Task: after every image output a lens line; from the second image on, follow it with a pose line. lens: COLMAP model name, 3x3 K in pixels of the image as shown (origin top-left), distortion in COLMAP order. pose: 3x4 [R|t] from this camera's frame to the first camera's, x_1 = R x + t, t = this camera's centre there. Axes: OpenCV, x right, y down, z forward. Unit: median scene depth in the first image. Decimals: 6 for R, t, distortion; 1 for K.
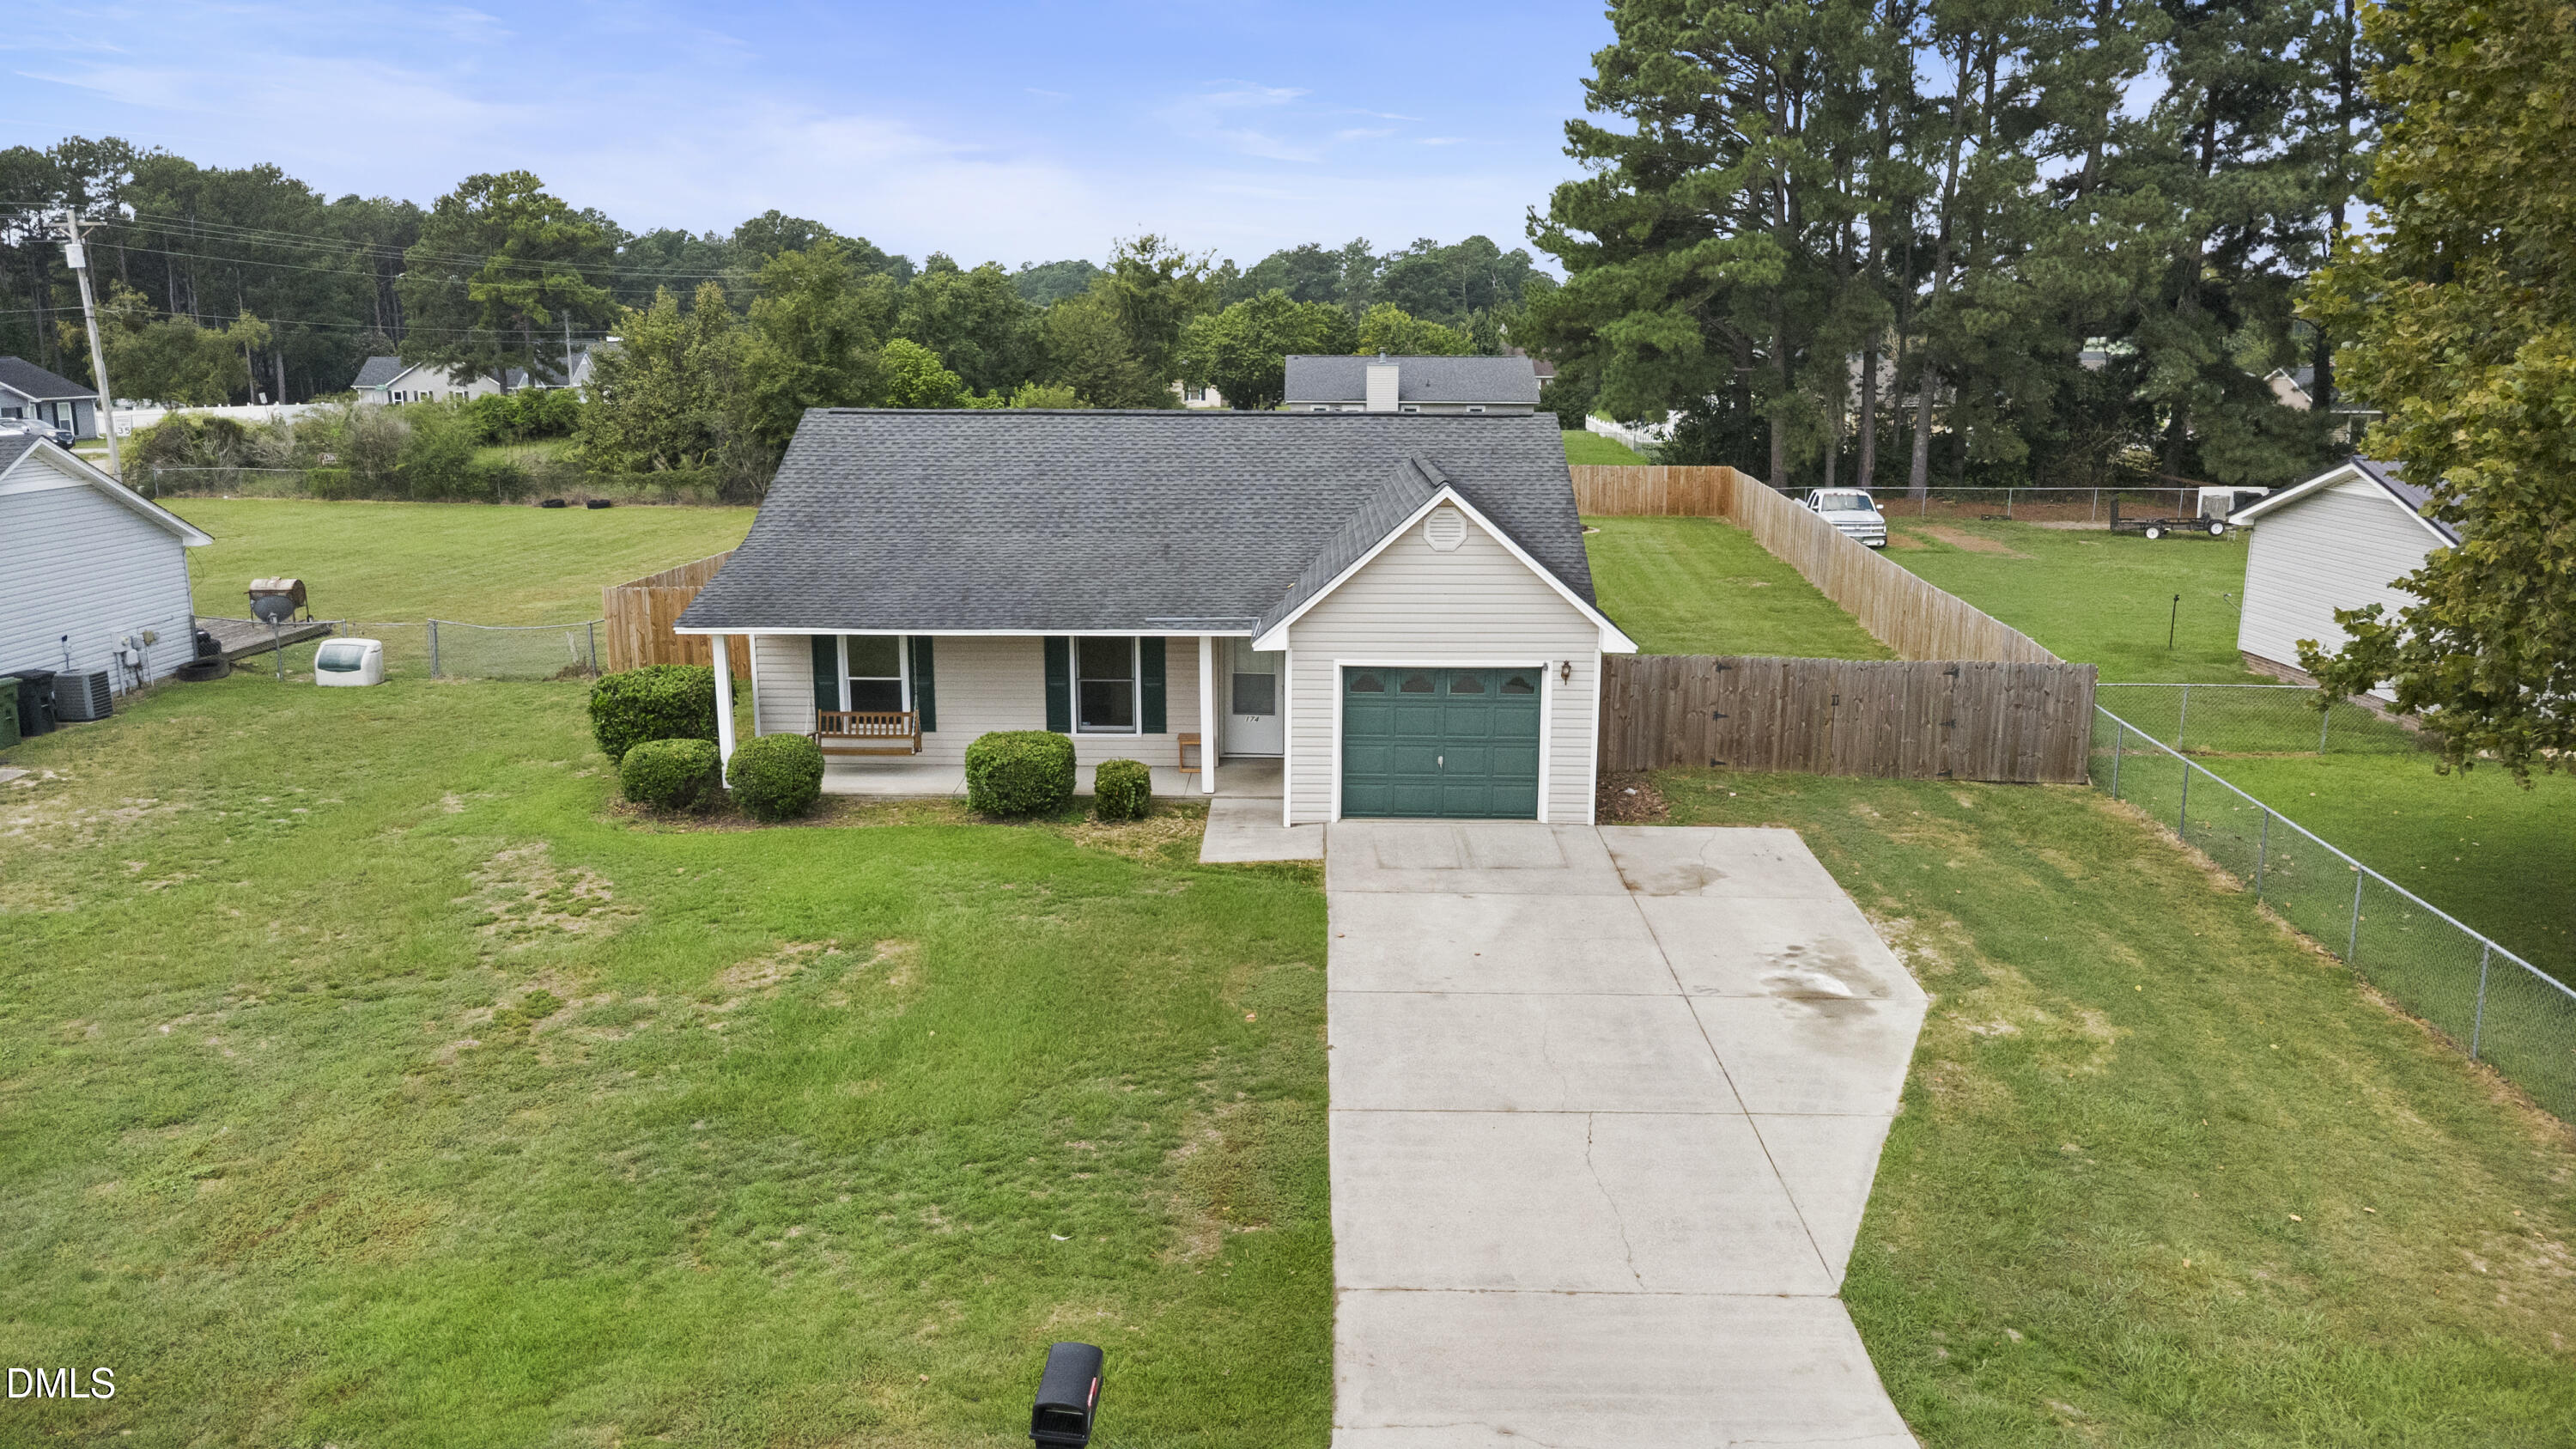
lens RADIAL K [[1815.1, 0, 1288.0], [0, 1815.1, 729.2], [0, 0, 1]] dist [0.018654, -0.013553]
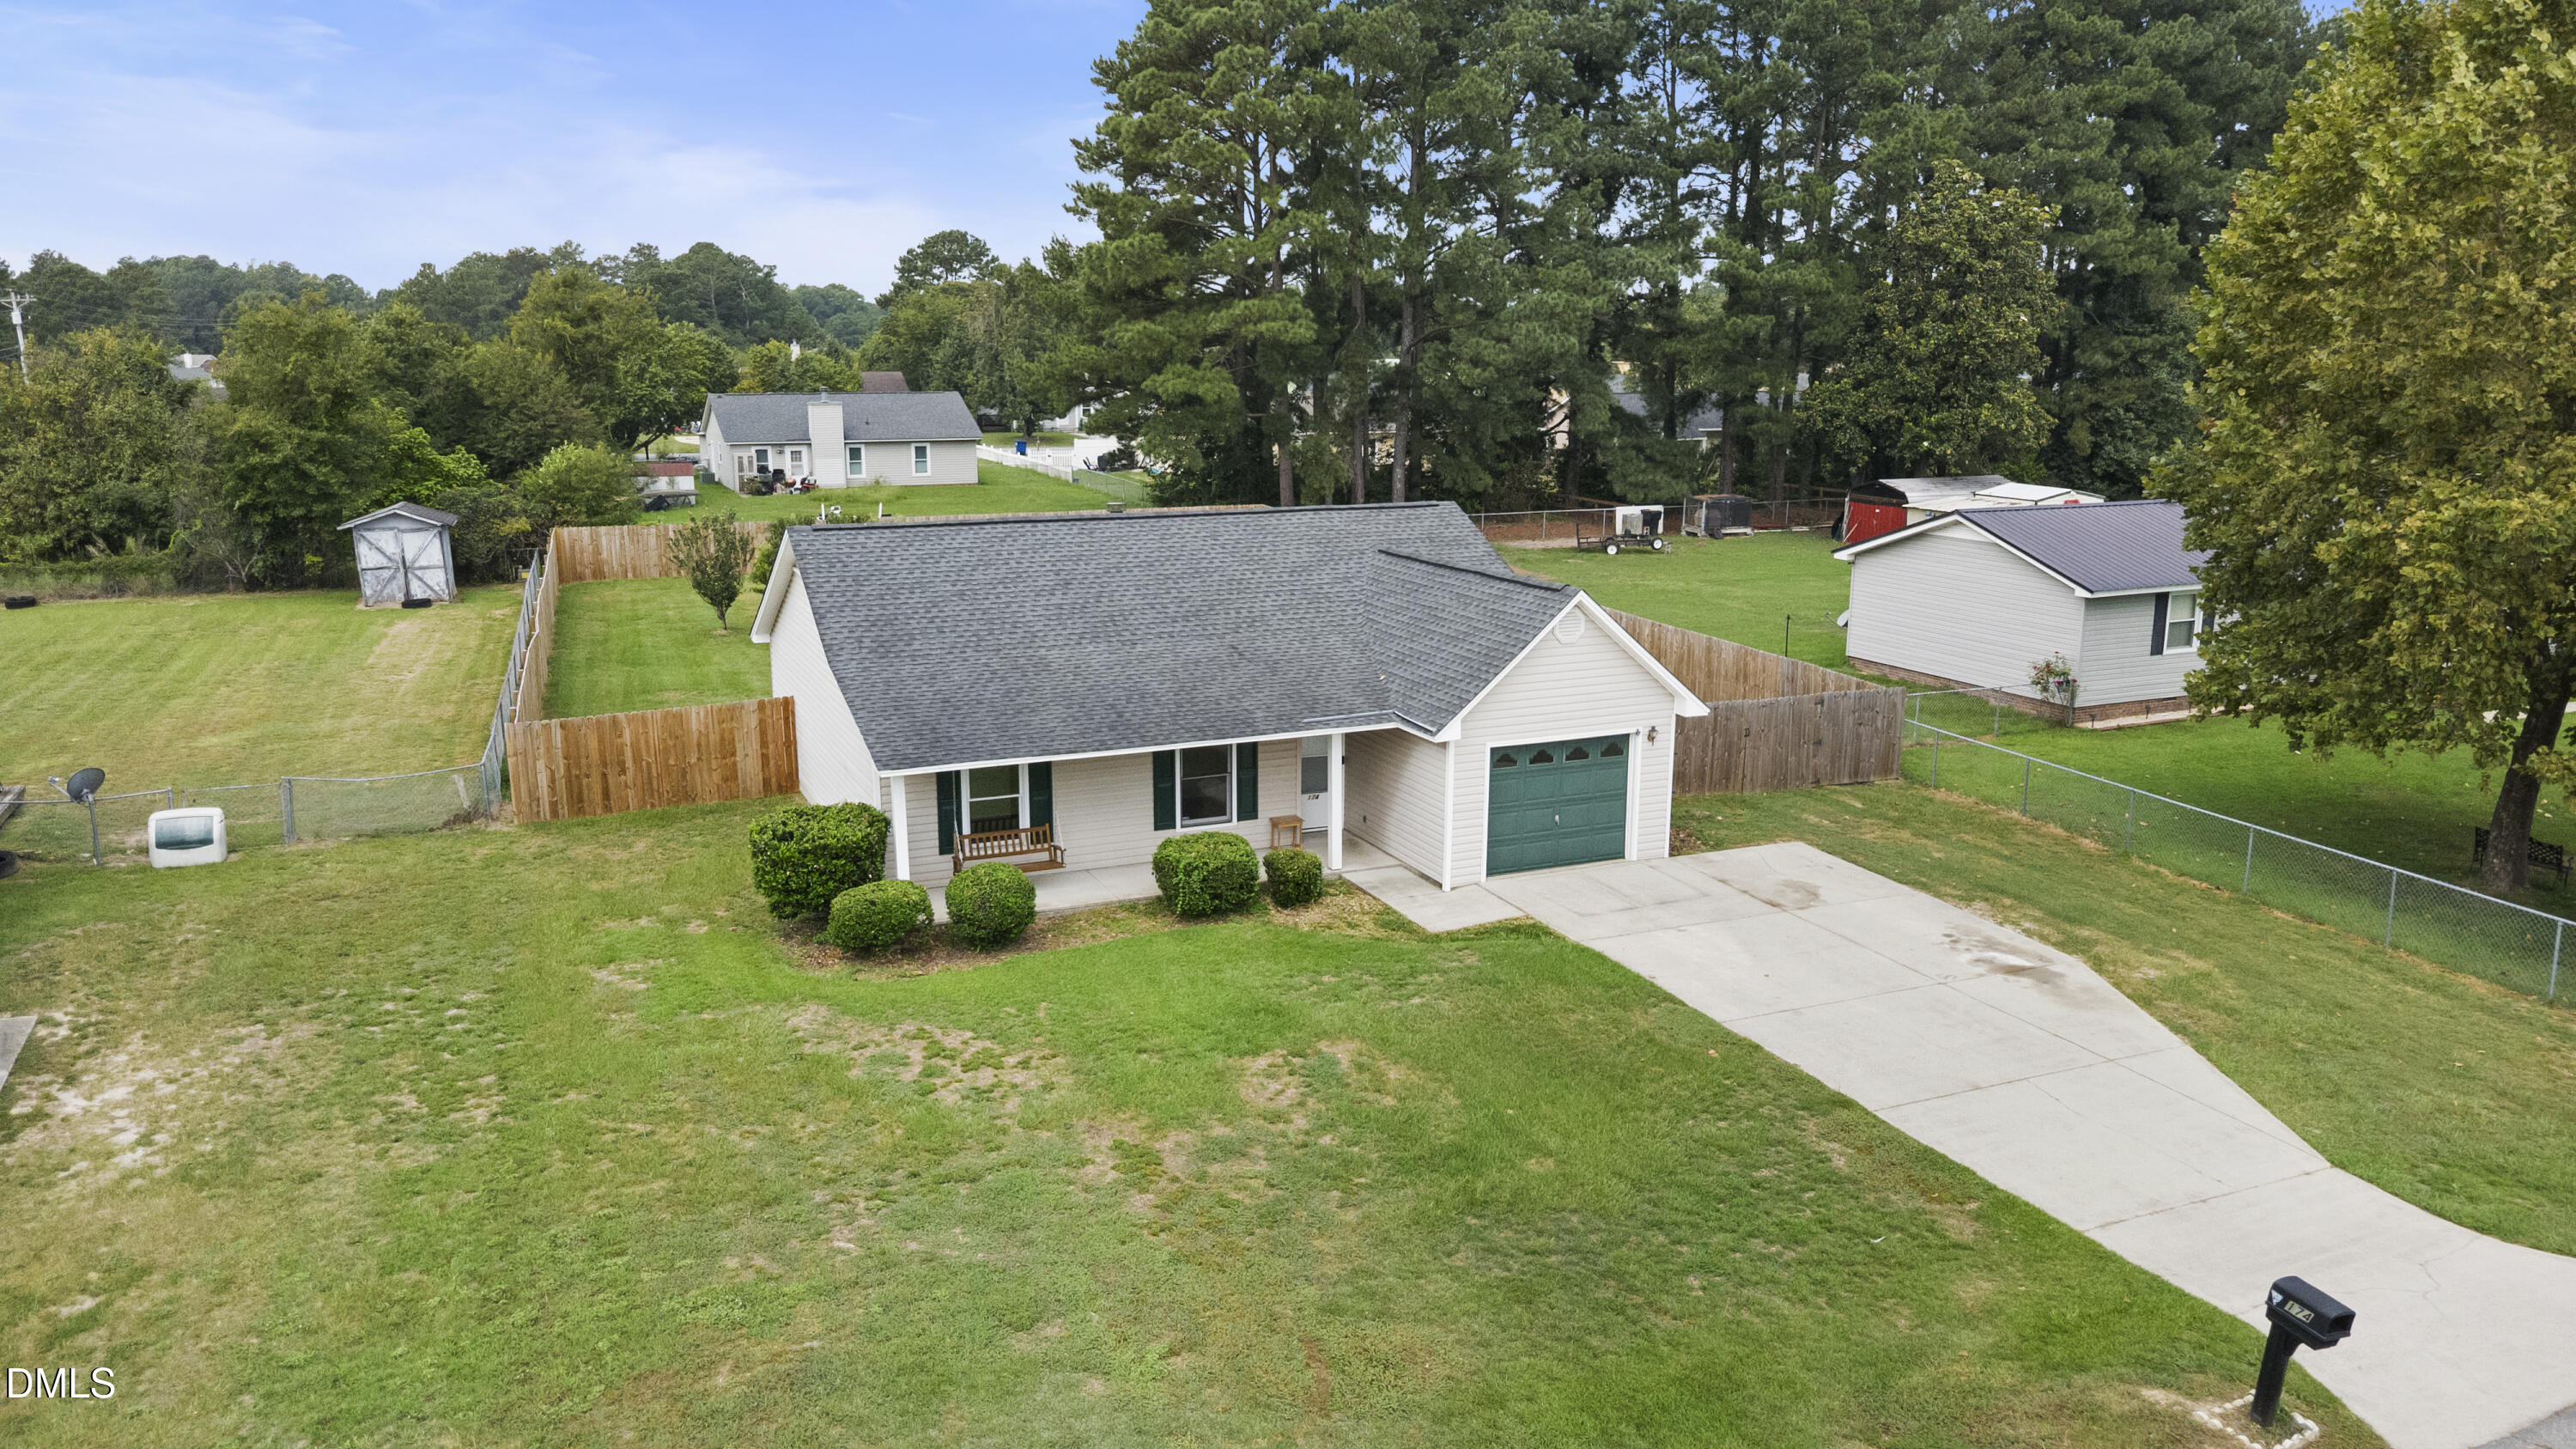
lens RADIAL K [[1815.1, 0, 1291.9], [0, 1815.1, 732.6], [0, 0, 1]] dist [0.018654, -0.013553]
pose [[0.903860, -0.091659, 0.417895, -0.523556], [0.090951, 0.995620, 0.021657, -0.074397], [-0.418050, 0.018433, 0.908237, -0.000346]]
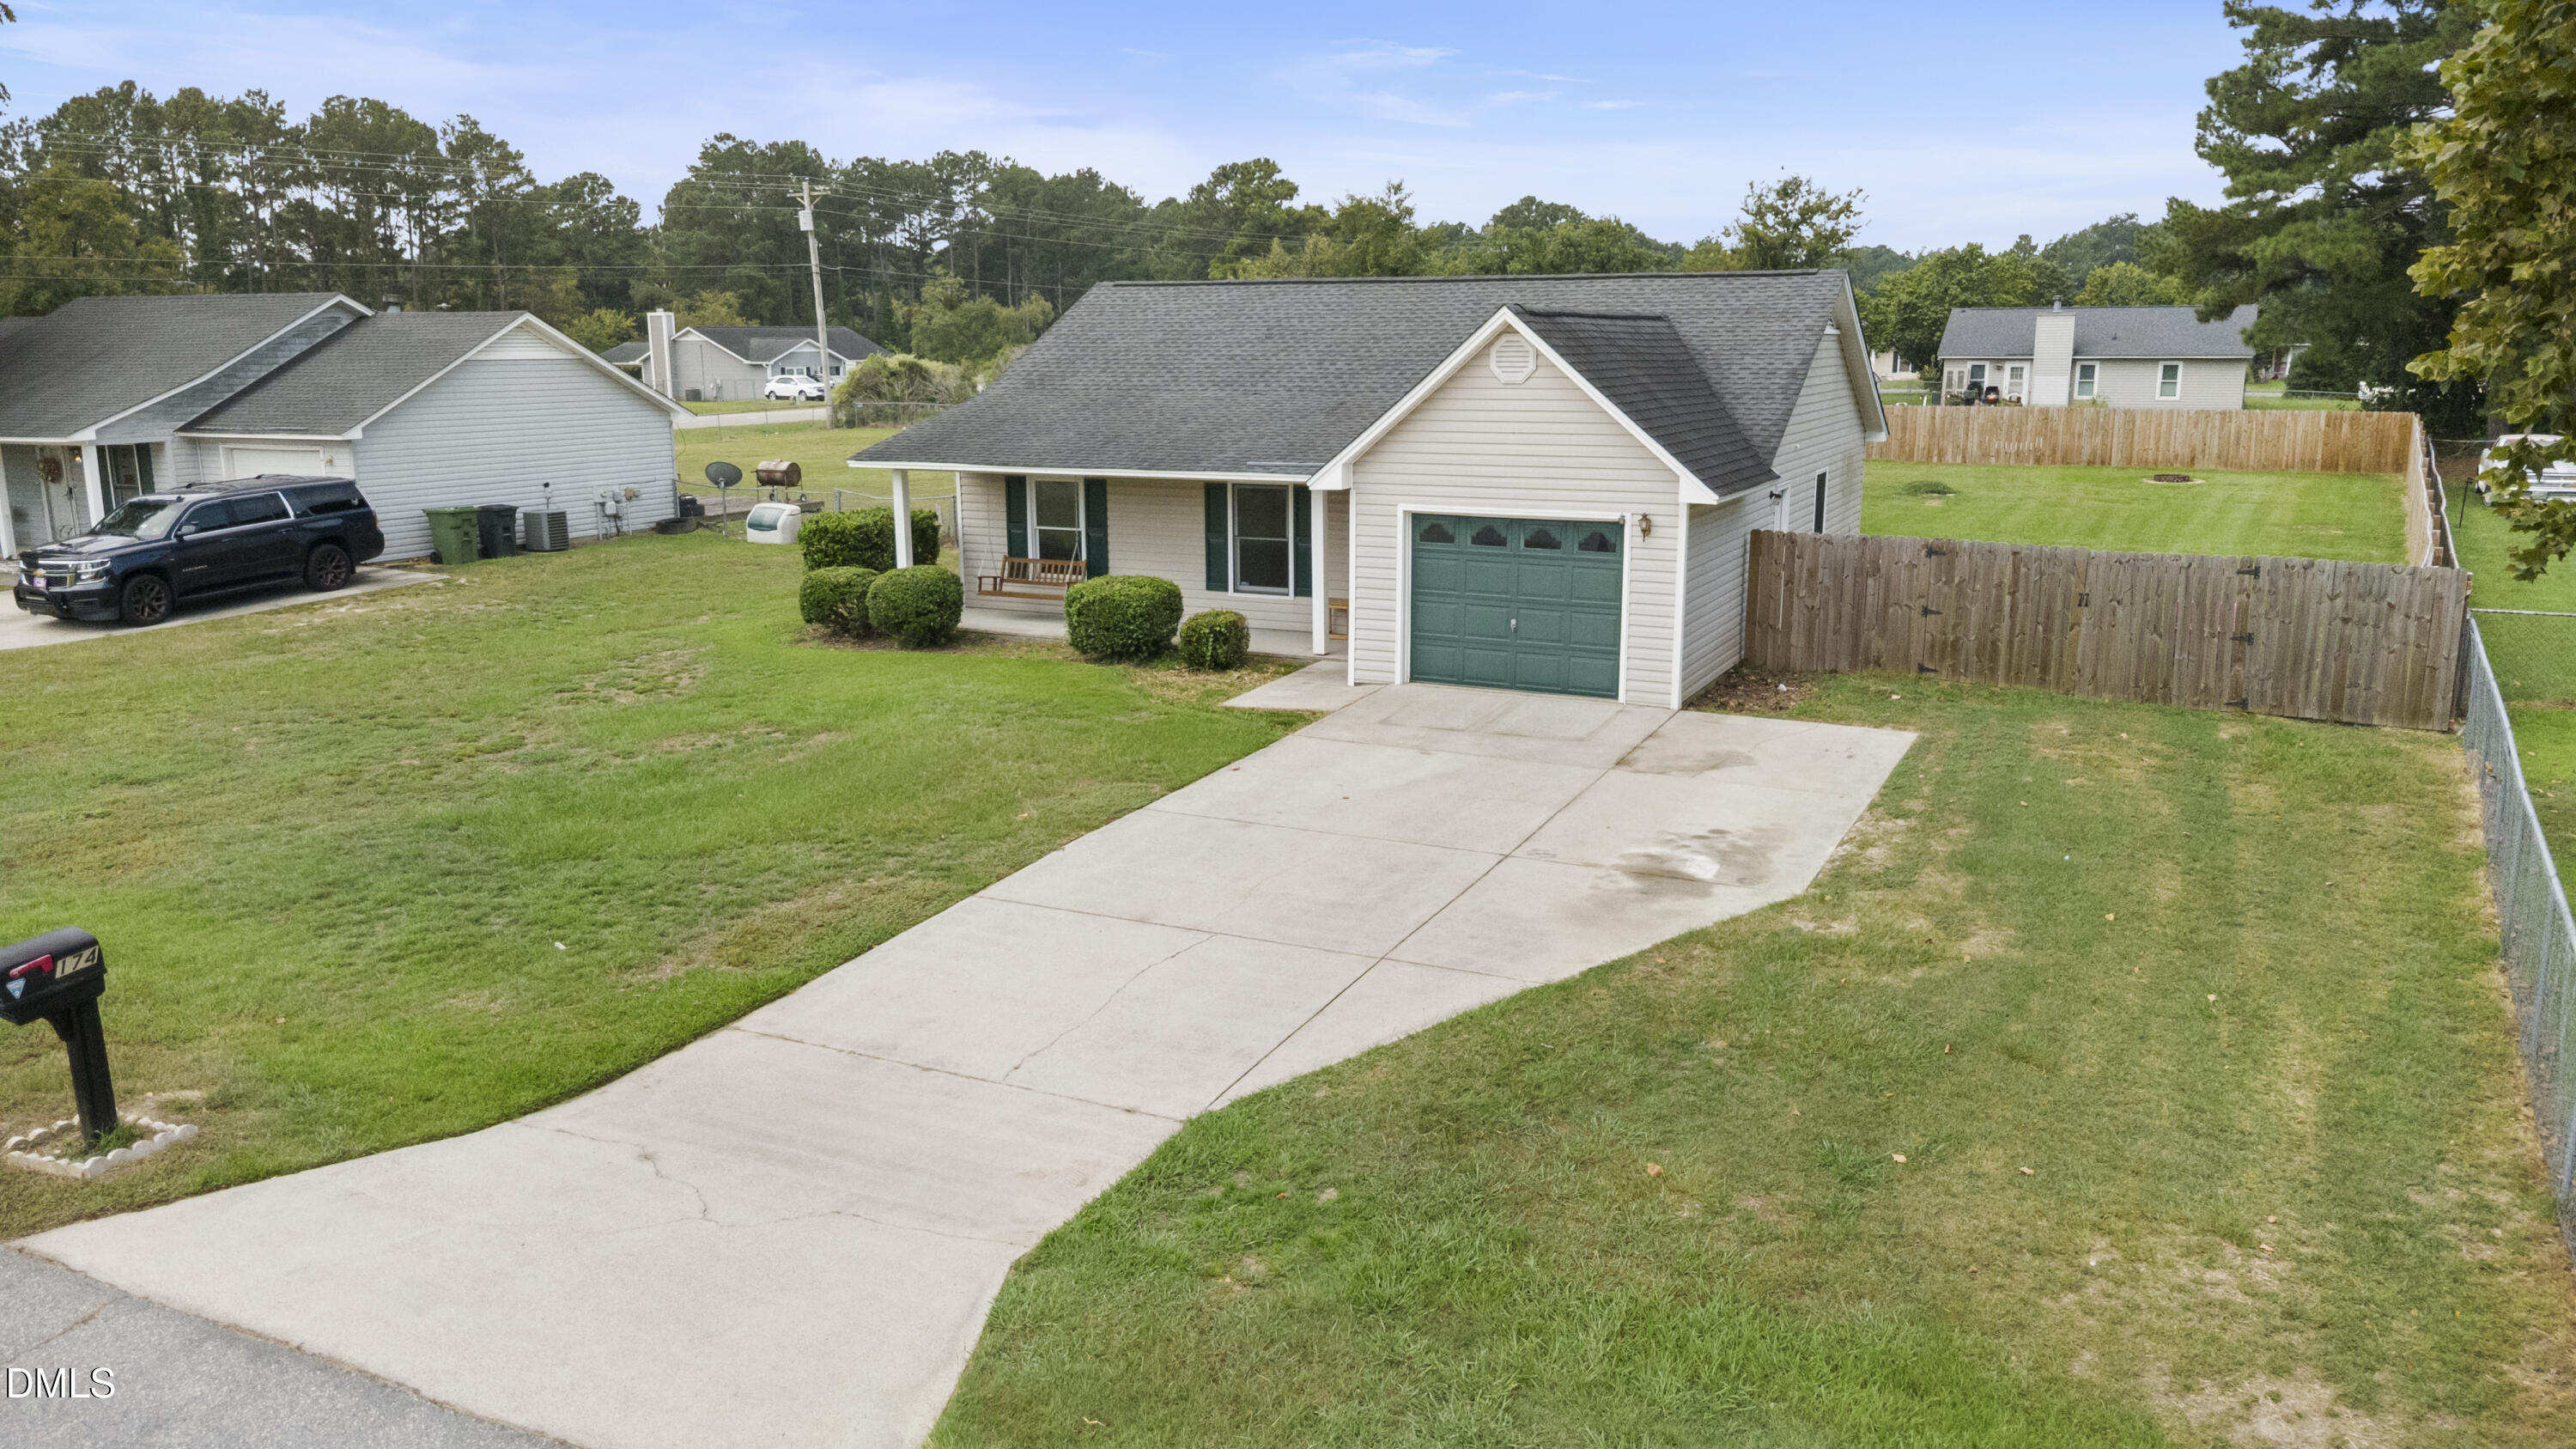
lens RADIAL K [[1815.1, 0, 1288.0], [0, 1815.1, 721.5], [0, 0, 1]] dist [0.018654, -0.013553]
pose [[0.907660, 0.081114, -0.411793, 0.332088], [-0.082701, 0.996476, 0.013997, 0.057605], [0.411478, 0.021351, 0.911170, 0.132520]]
